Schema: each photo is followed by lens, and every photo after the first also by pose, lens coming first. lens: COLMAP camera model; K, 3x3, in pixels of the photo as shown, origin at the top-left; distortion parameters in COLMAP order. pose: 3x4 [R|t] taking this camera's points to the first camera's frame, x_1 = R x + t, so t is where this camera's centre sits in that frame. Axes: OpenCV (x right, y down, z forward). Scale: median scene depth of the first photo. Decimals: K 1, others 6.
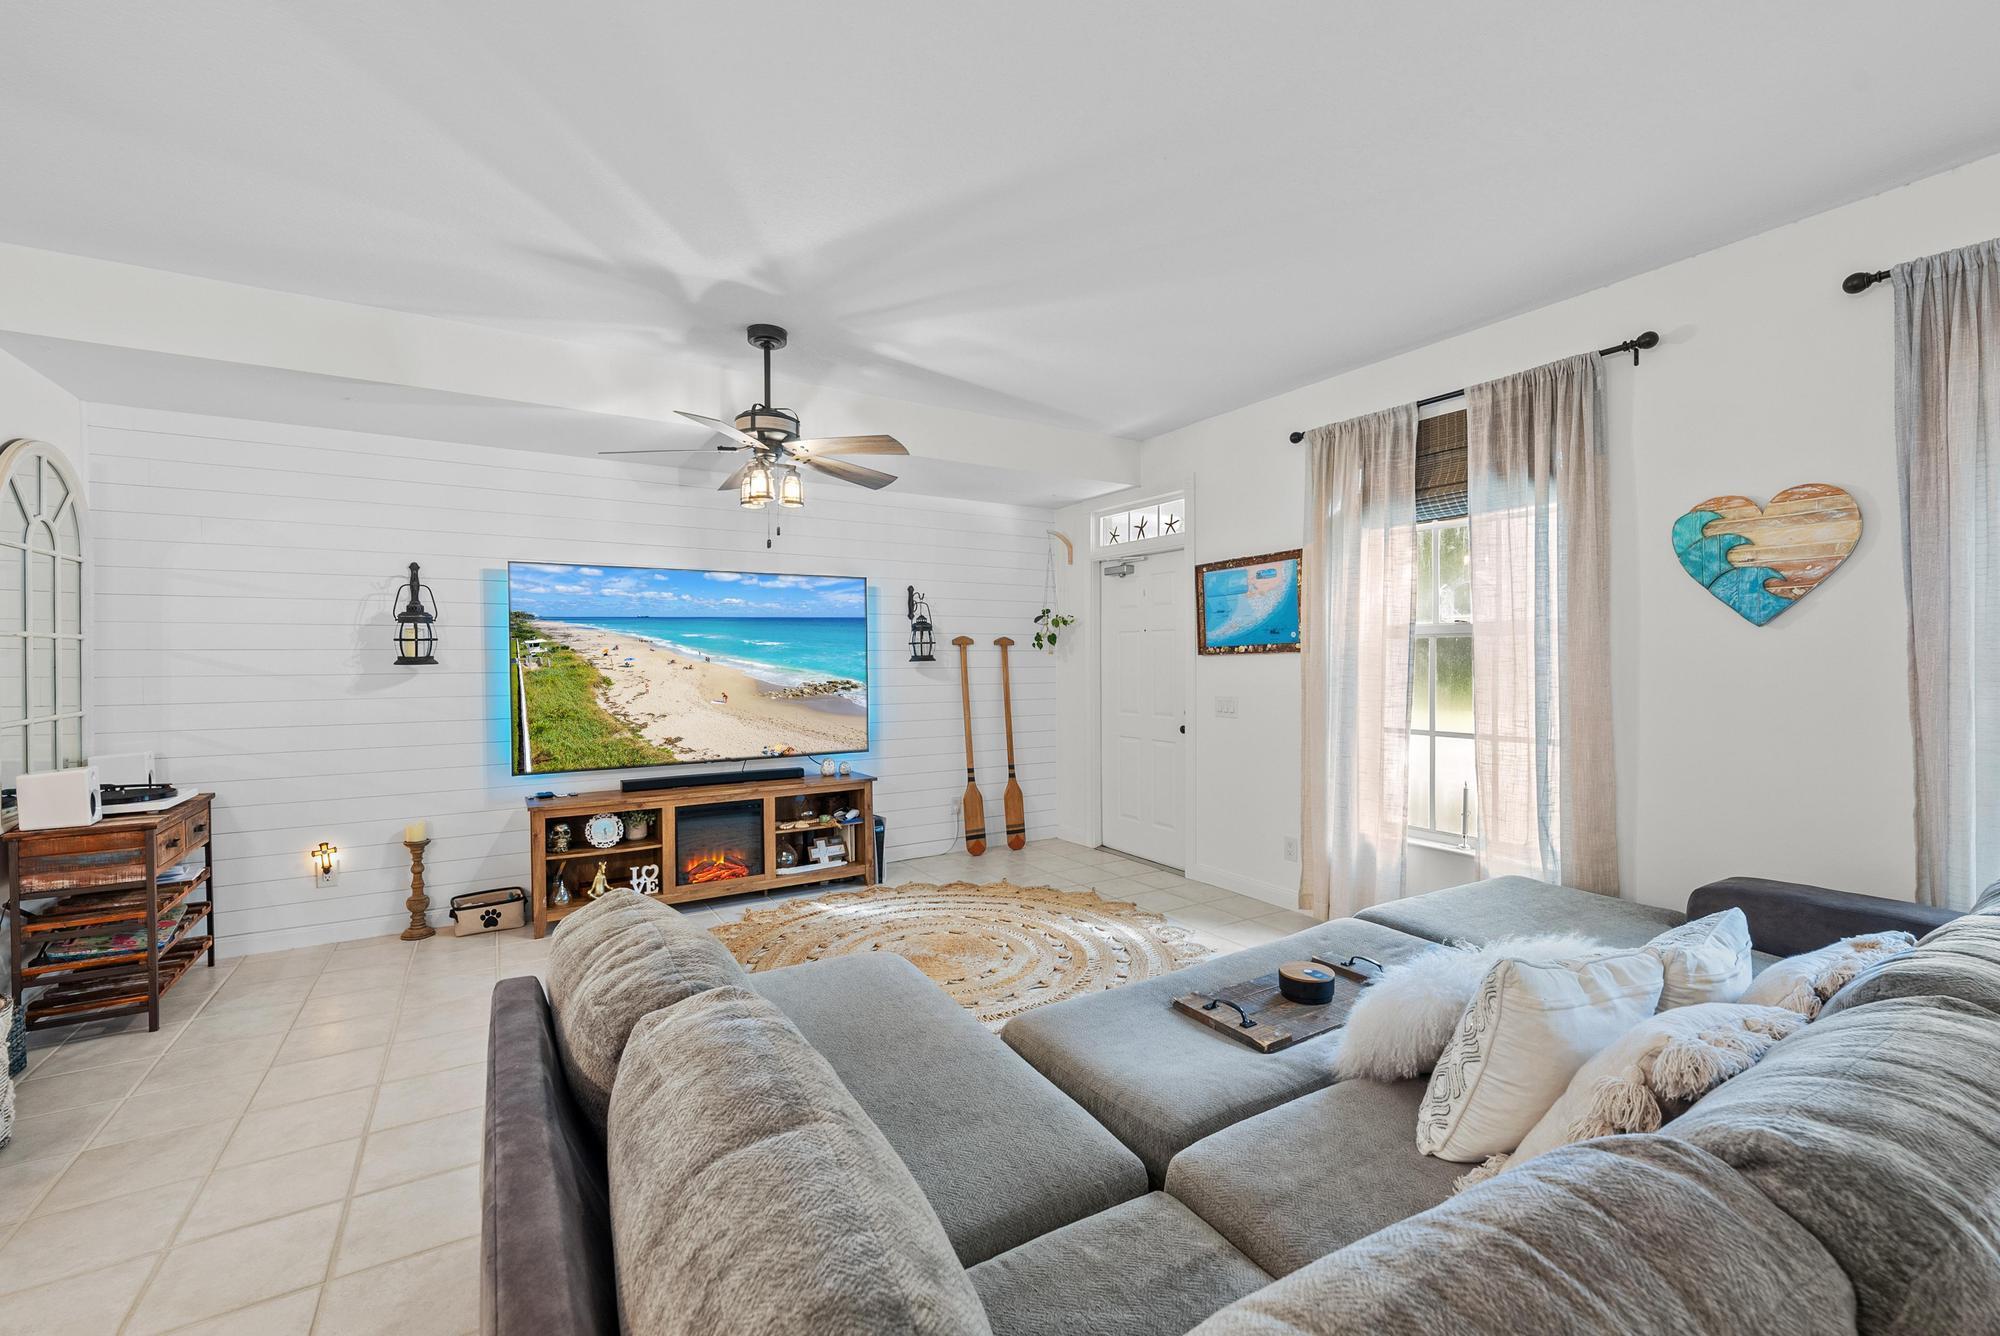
lens RADIAL K [[818.8, 0, 1000.0], [0, 818.8, 668.0], [0, 0, 1]] dist [0.000552, 0.000057]
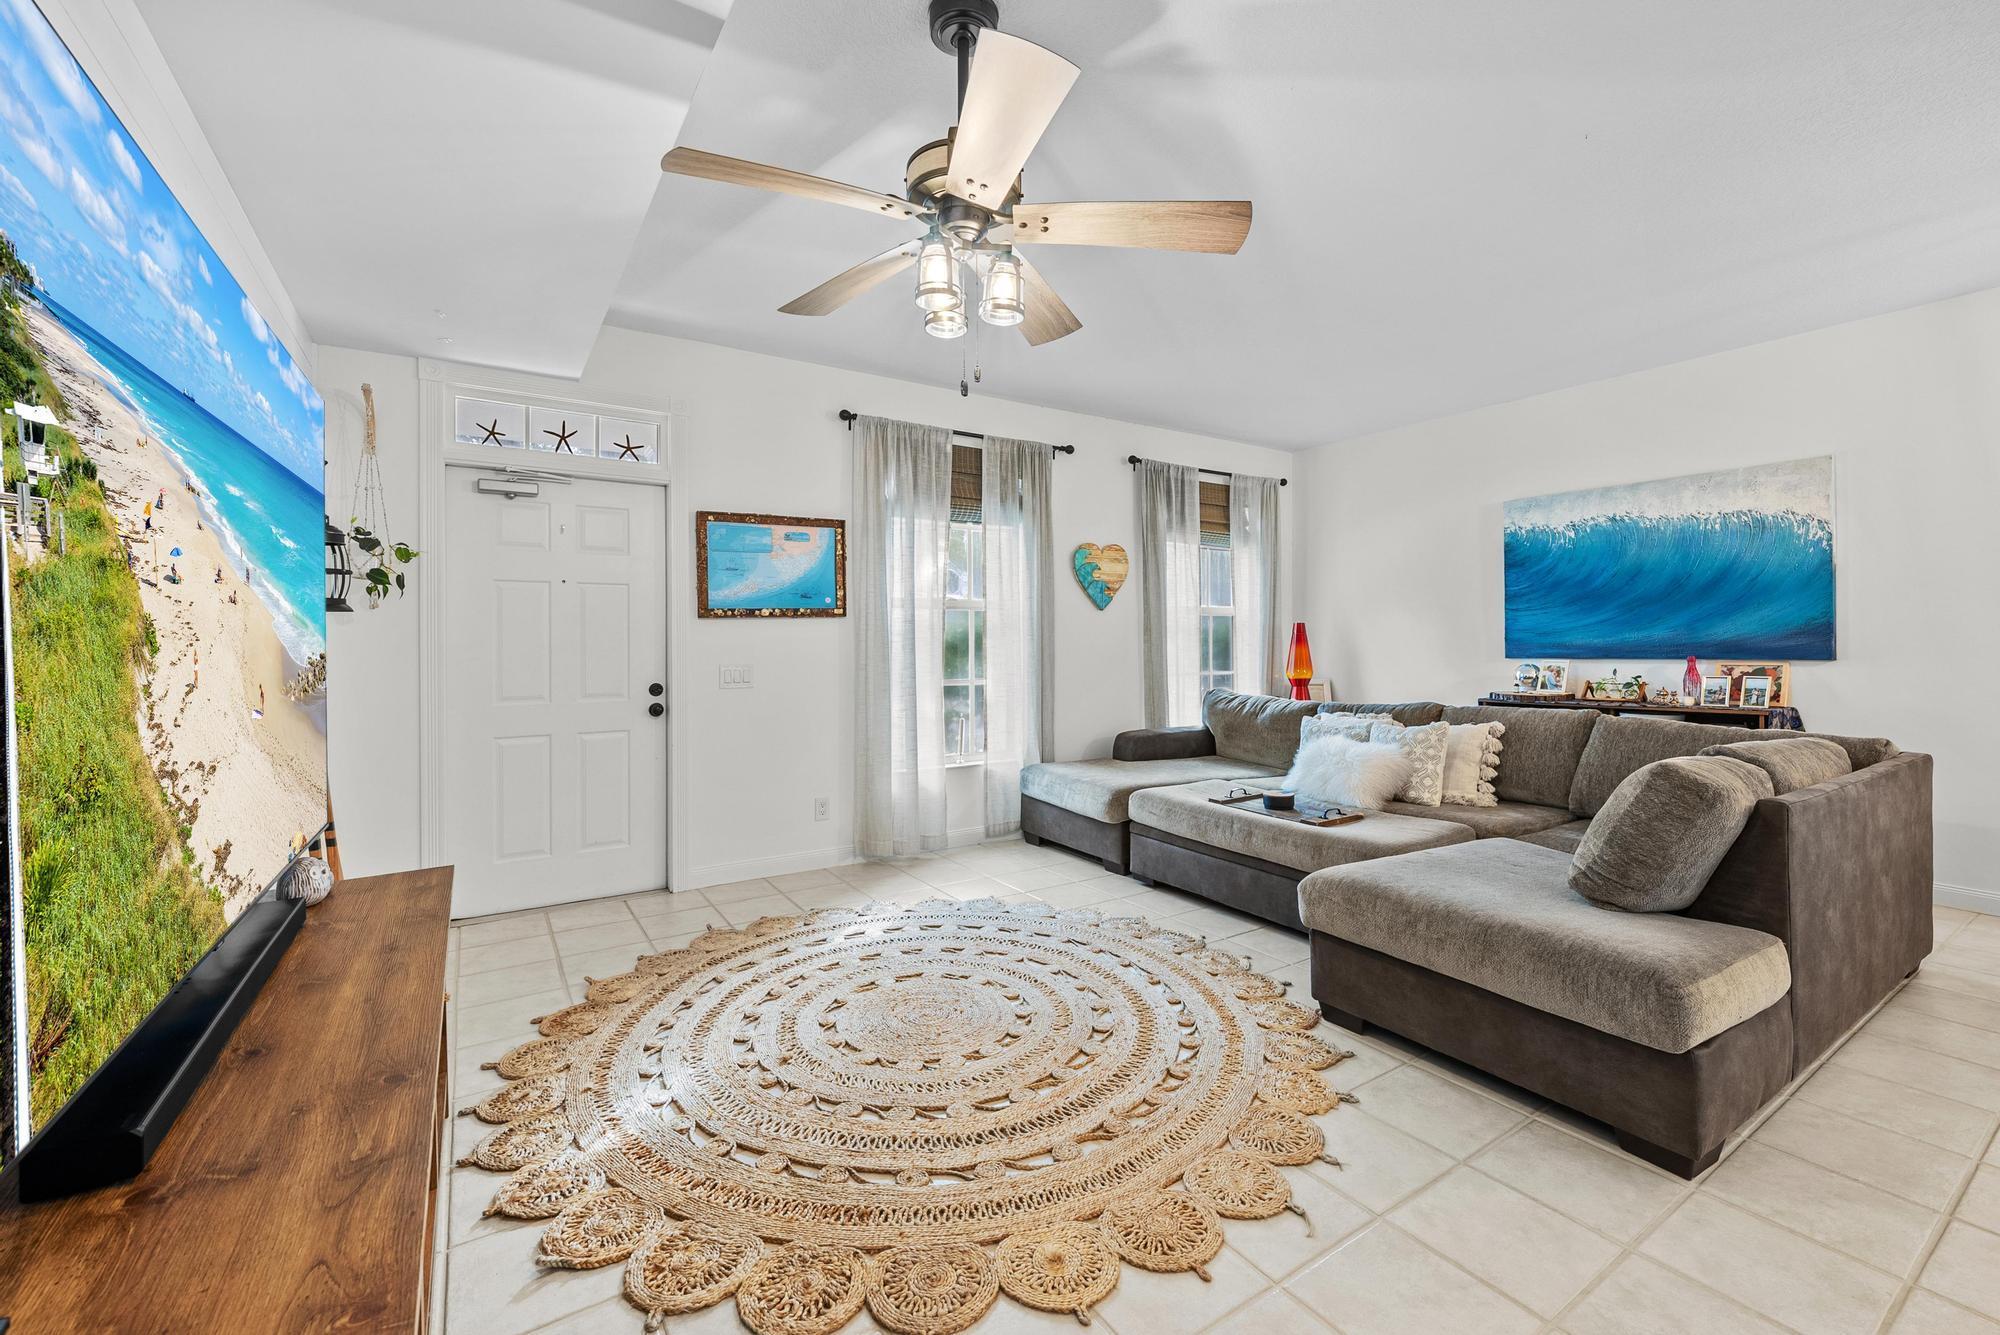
lens RADIAL K [[821.1, 0, 1028.1], [0, 821.1, 638.0], [0, 0, 1]] dist [-0.001114, -0.000127]
pose [[-0.024759, 0.002177, 0.999691, -0.709646], [0.012924, 0.999915, -0.001857, 0.012230], [-0.999610, 0.012874, -0.024785, 0.799162]]
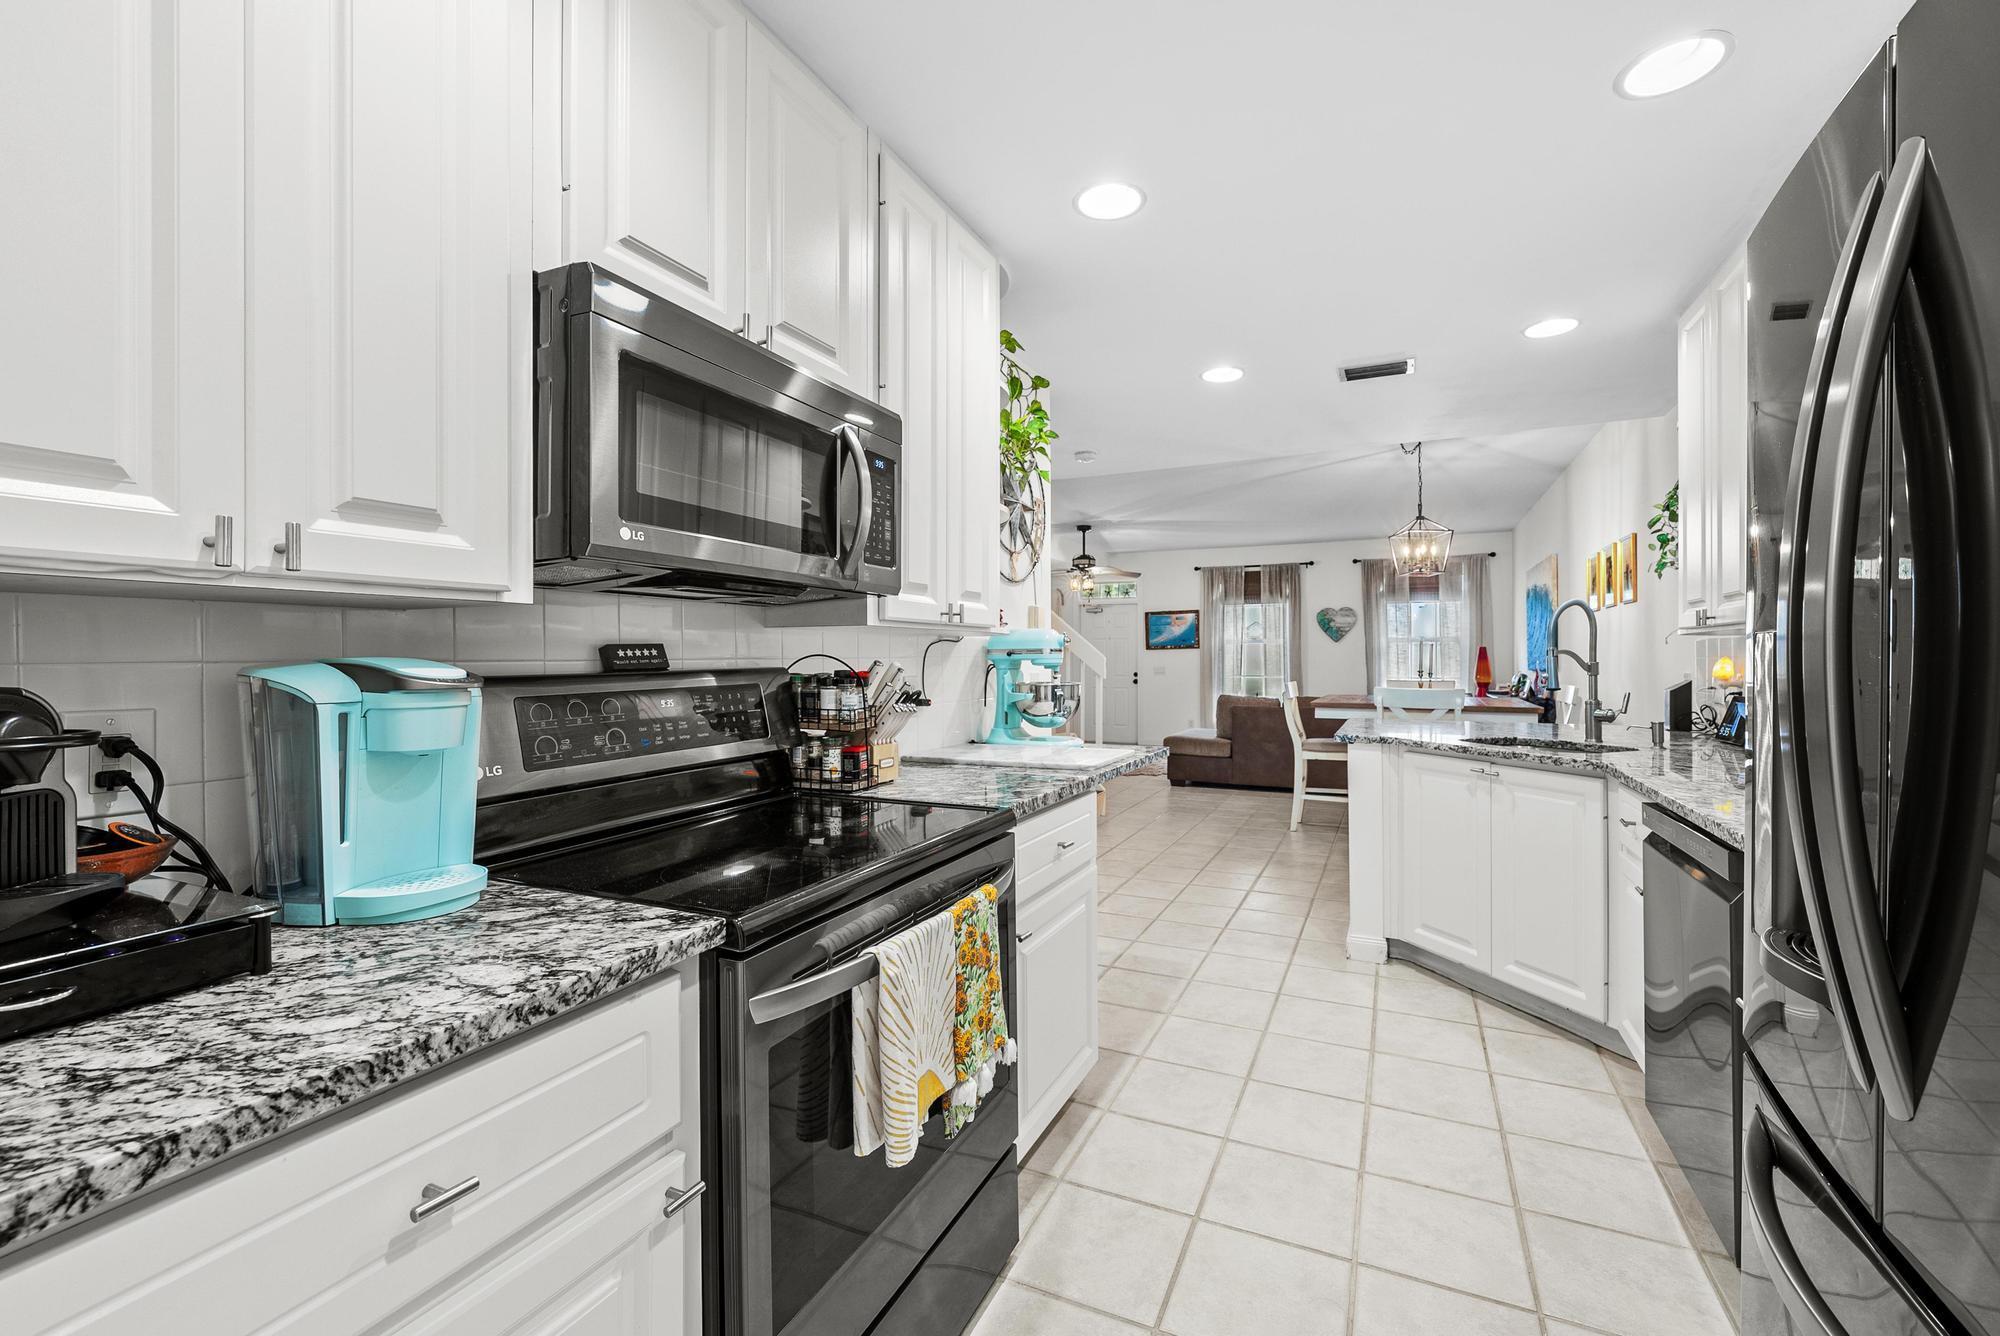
lens RADIAL K [[828.9, 0, 1004.2], [0, 828.9, 652.7], [0, 0, 1]] dist [0.000288, -0.000050]
pose [[0.839218, 0.002413, 0.543790, -1.674749], [0.009545, 0.999771, -0.019168, 0.042105], [-0.543712, 0.021277, 0.839002, -0.956315]]
